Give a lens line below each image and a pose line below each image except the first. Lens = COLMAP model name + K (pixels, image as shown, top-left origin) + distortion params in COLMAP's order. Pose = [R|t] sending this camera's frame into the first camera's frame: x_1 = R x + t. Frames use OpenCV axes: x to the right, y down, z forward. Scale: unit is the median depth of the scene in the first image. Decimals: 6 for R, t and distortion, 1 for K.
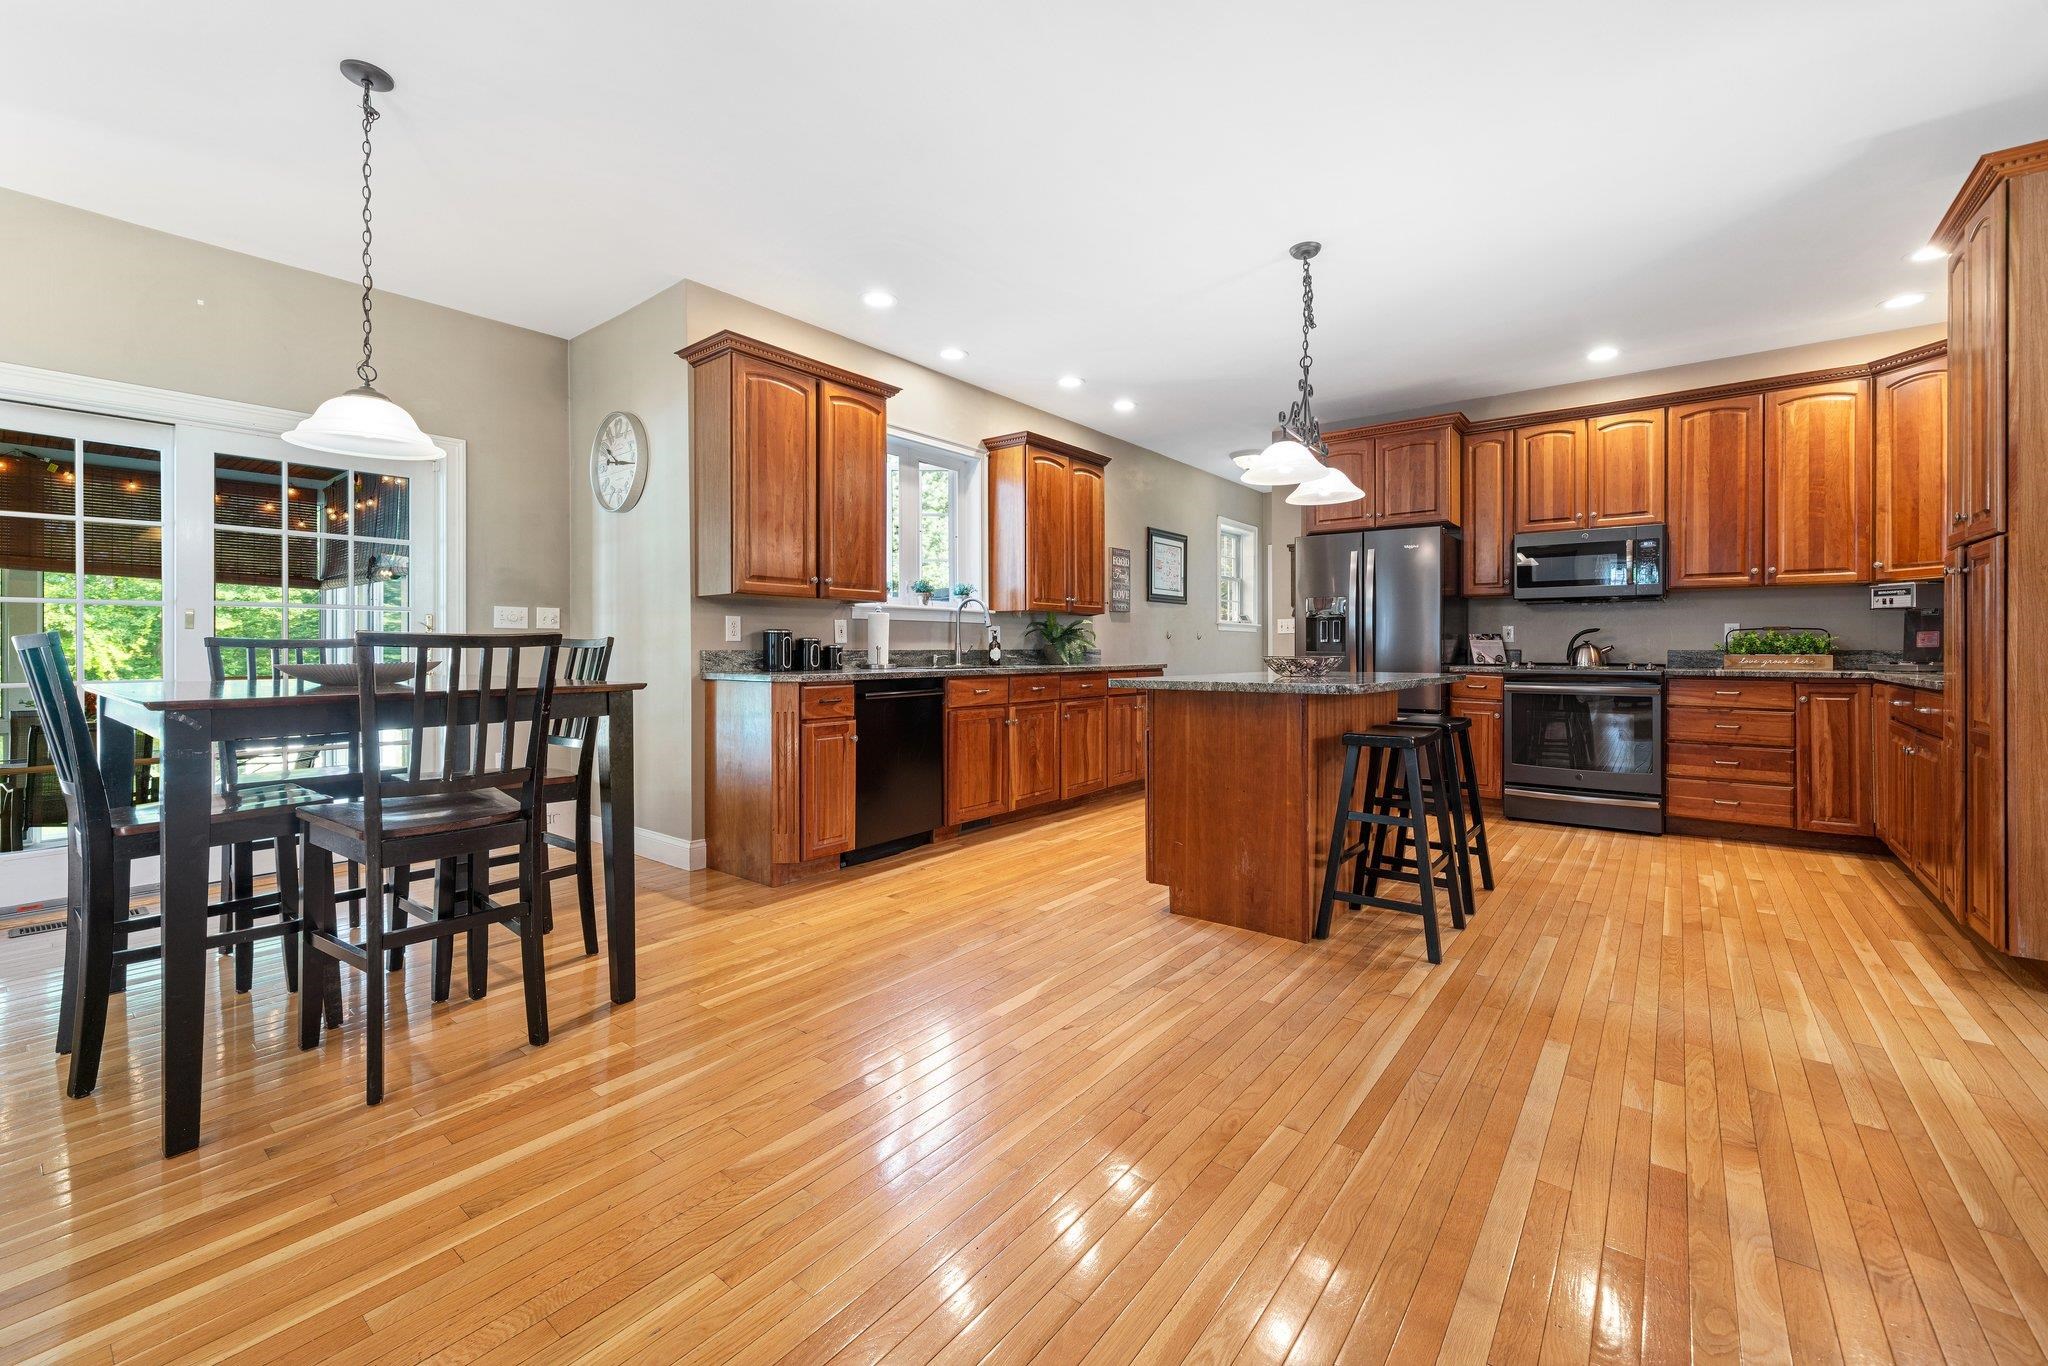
lens RADIAL K [[848.6, 0, 1025.5], [0, 848.6, 652.2], [0, 0, 1]] dist [-0.001301, -0.000166]
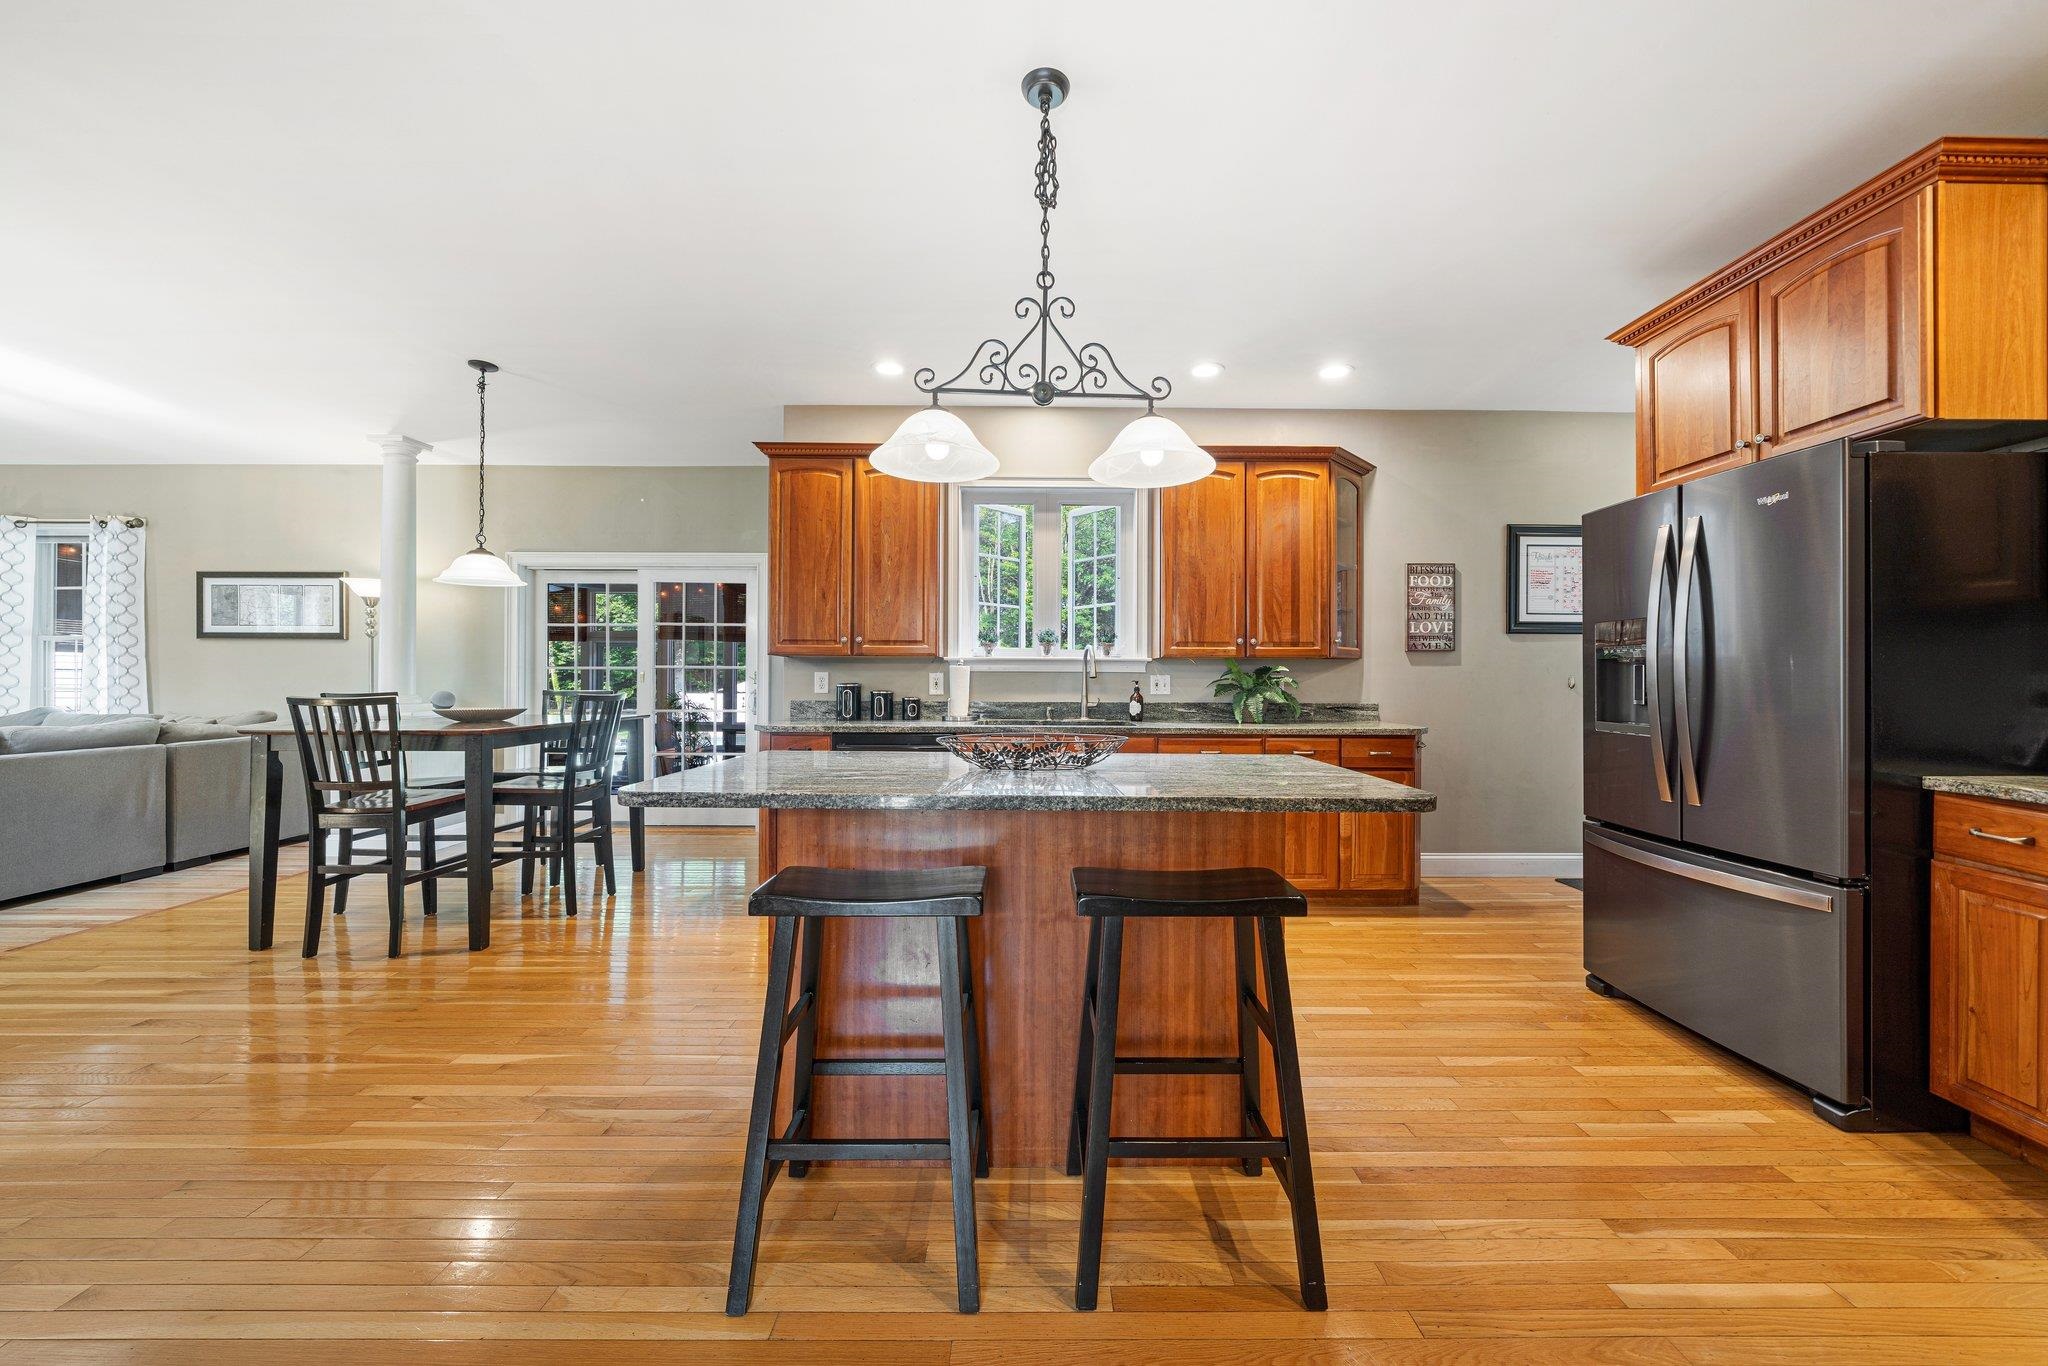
lens RADIAL K [[748.0, 0, 1024.0], [0, 748.0, 683.0], [0, 0, 1]] dist [-0.000545, 0.000005]
pose [[0.618447, 0.008330, -0.785783, 0.680703], [-0.008811, 0.999954, 0.003666, -0.034401], [0.785777, 0.004656, 0.618492, 0.582548]]
